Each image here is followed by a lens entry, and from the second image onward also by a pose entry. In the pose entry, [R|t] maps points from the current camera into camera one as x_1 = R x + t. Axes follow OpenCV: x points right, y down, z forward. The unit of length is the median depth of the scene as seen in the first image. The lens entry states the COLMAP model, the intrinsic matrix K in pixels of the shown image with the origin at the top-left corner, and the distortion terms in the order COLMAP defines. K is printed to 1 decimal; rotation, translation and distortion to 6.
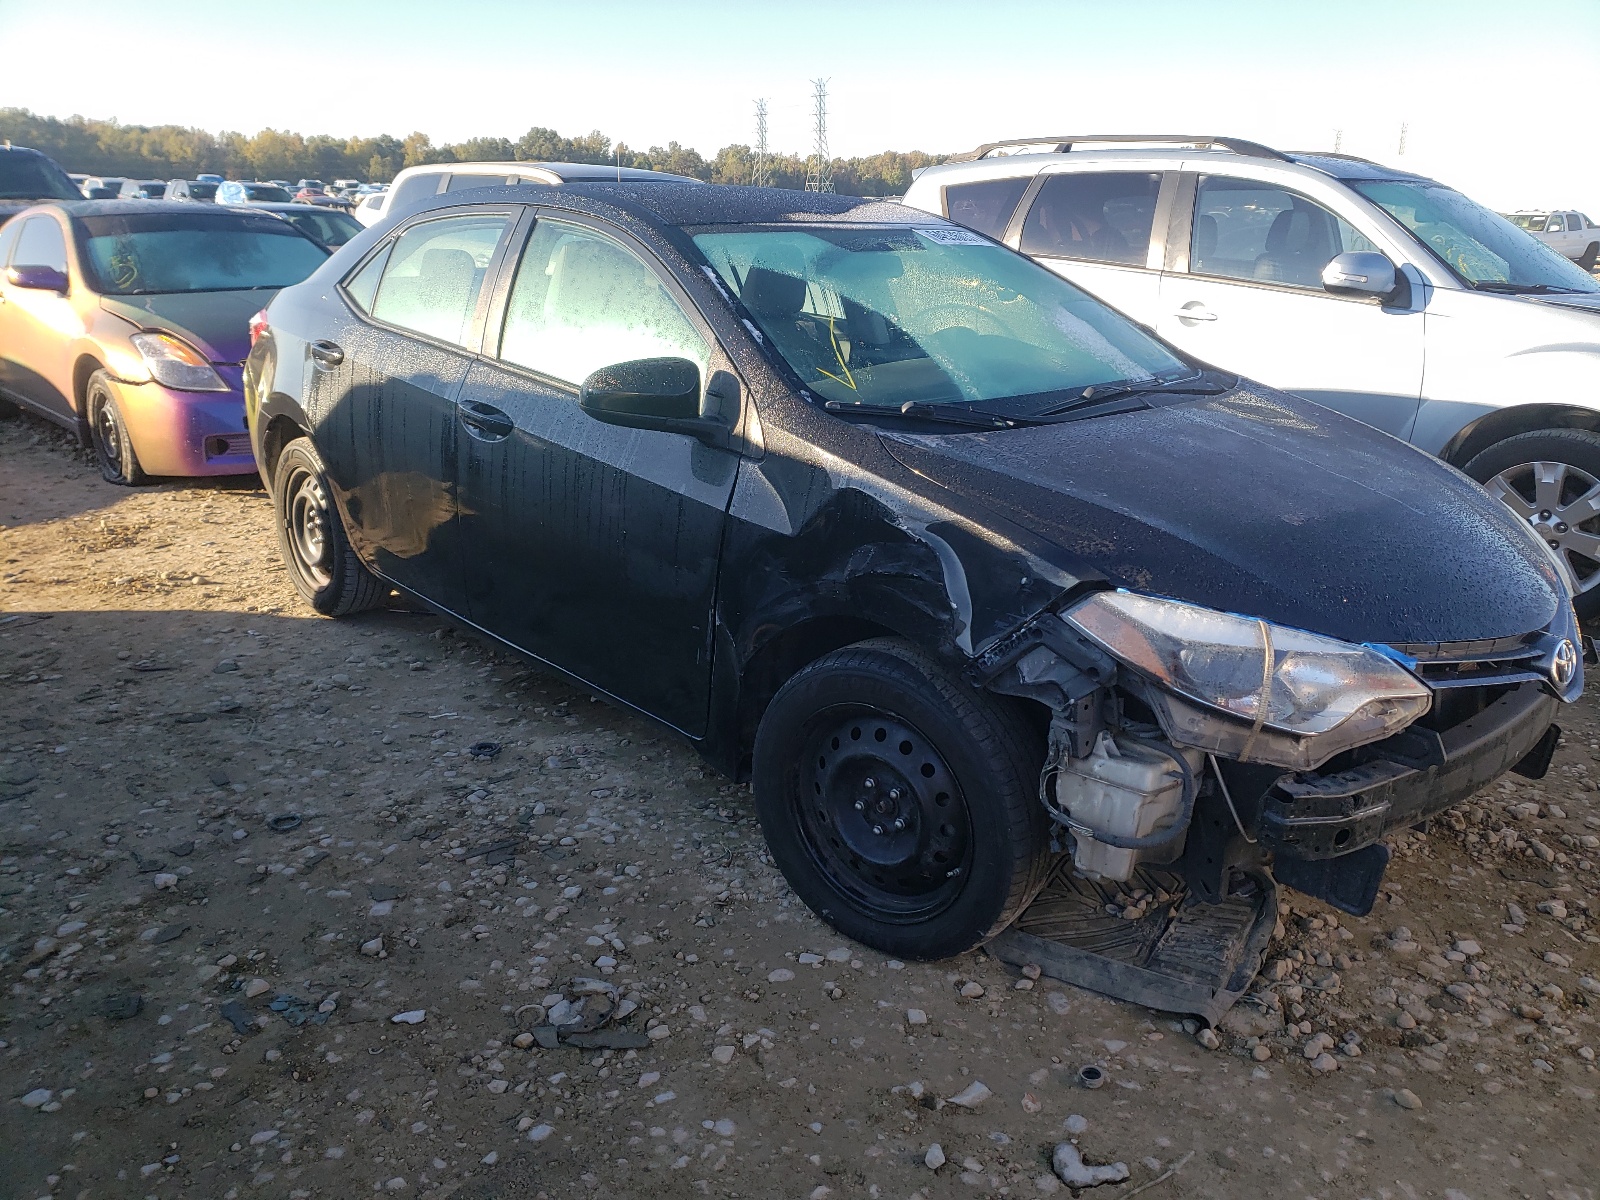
lens RADIAL K [[1135.2, 0, 747.4], [0, 1135.2, 600.4], [0, 0, 1]] dist [-0.005895, 0.033023]
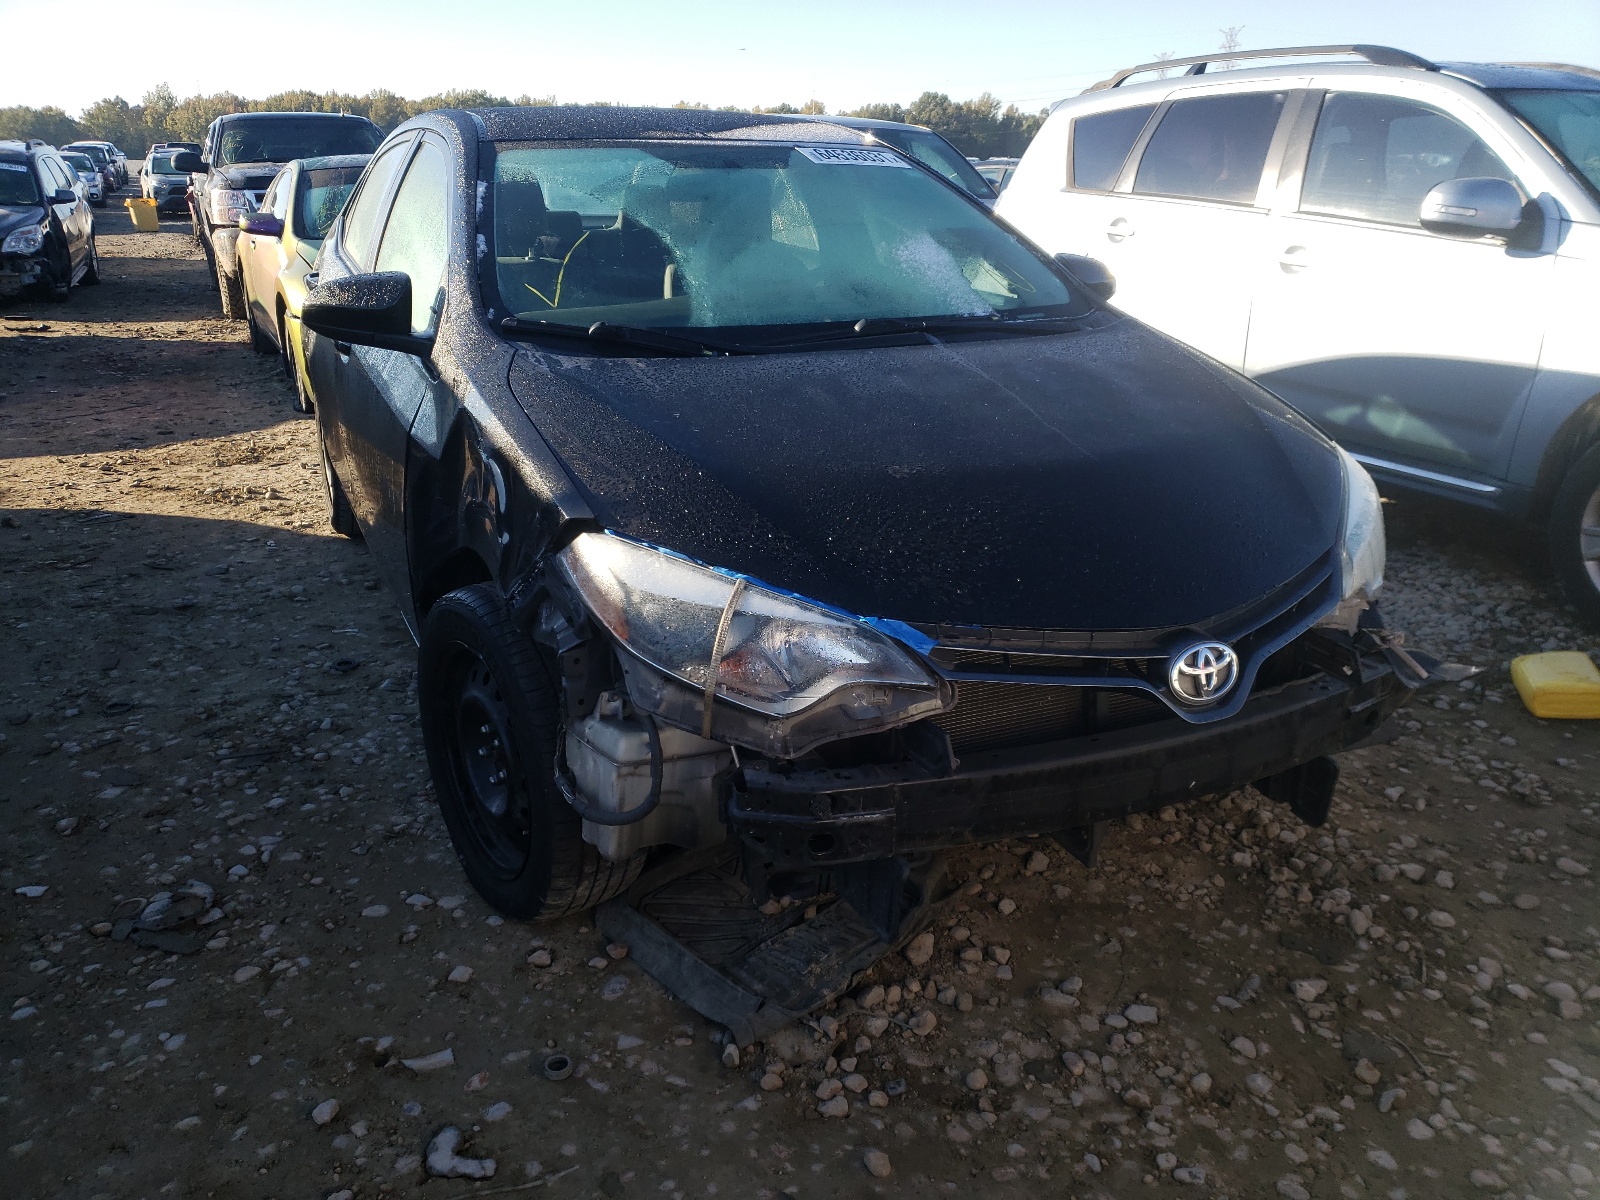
lens RADIAL K [[1135.2, 0, 747.4], [0, 1135.2, 600.4], [0, 0, 1]] dist [-0.005895, 0.033023]
pose [[0.960283, 0.090152, -0.264063, 0.488168], [-0.082078, 0.995763, 0.041474, 0.000061], [0.266683, -0.018153, 0.963613, 0.133083]]
